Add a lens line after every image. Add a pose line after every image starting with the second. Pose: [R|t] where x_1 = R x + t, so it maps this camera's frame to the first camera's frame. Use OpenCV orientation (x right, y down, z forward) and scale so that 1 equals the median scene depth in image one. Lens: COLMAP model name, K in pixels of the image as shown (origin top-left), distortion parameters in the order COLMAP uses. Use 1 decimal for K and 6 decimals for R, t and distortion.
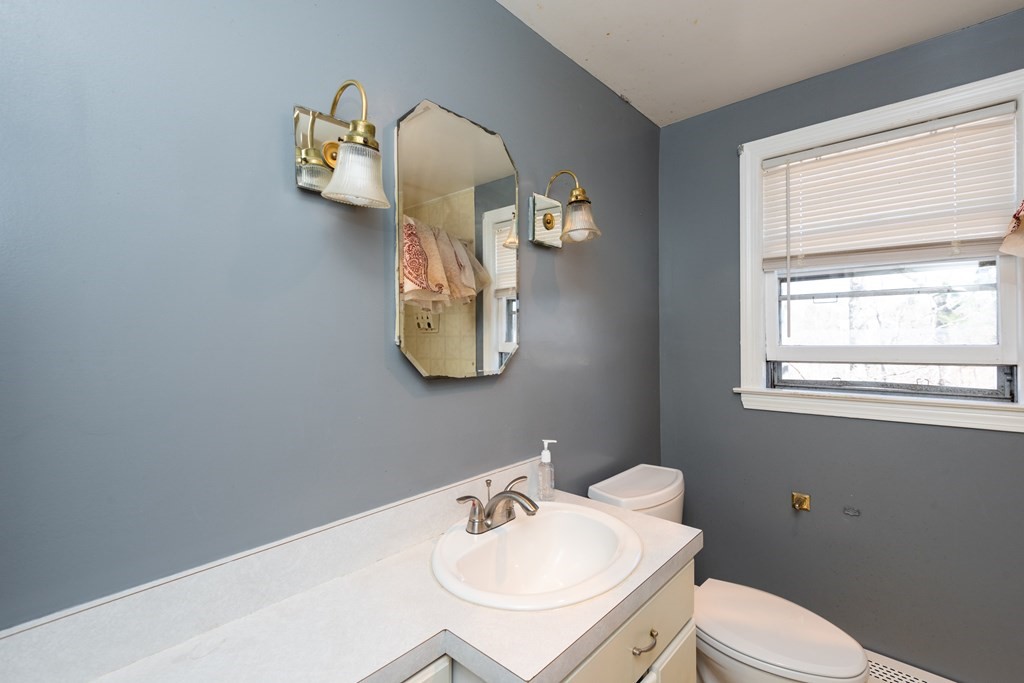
lens RADIAL K [[464.3, 0, 510.8], [0, 464.3, 340.2], [0, 0, 1]] dist [0.014098, -0.002534]
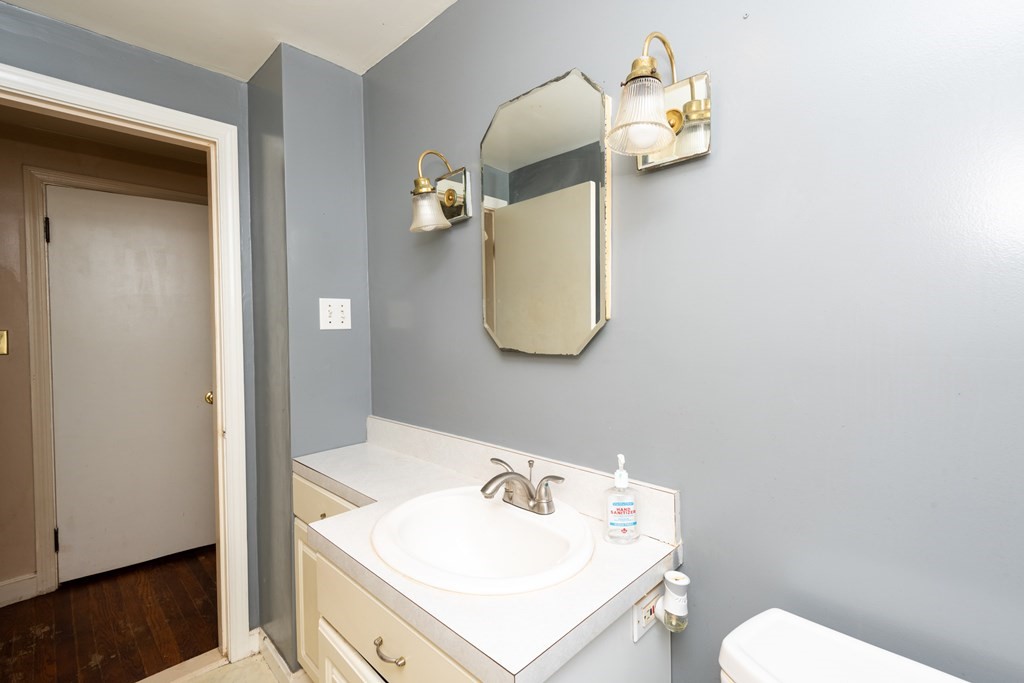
lens RADIAL K [[464.3, 0, 511.3], [0, 464.3, 338.3], [0, 0, 1]] dist [0.014098, -0.002534]
pose [[-0.069514, 0.029857, -0.997134, 0.904397], [0.007664, 0.999539, 0.029394, 0.018009], [0.997552, -0.005598, -0.069711, 1.025133]]
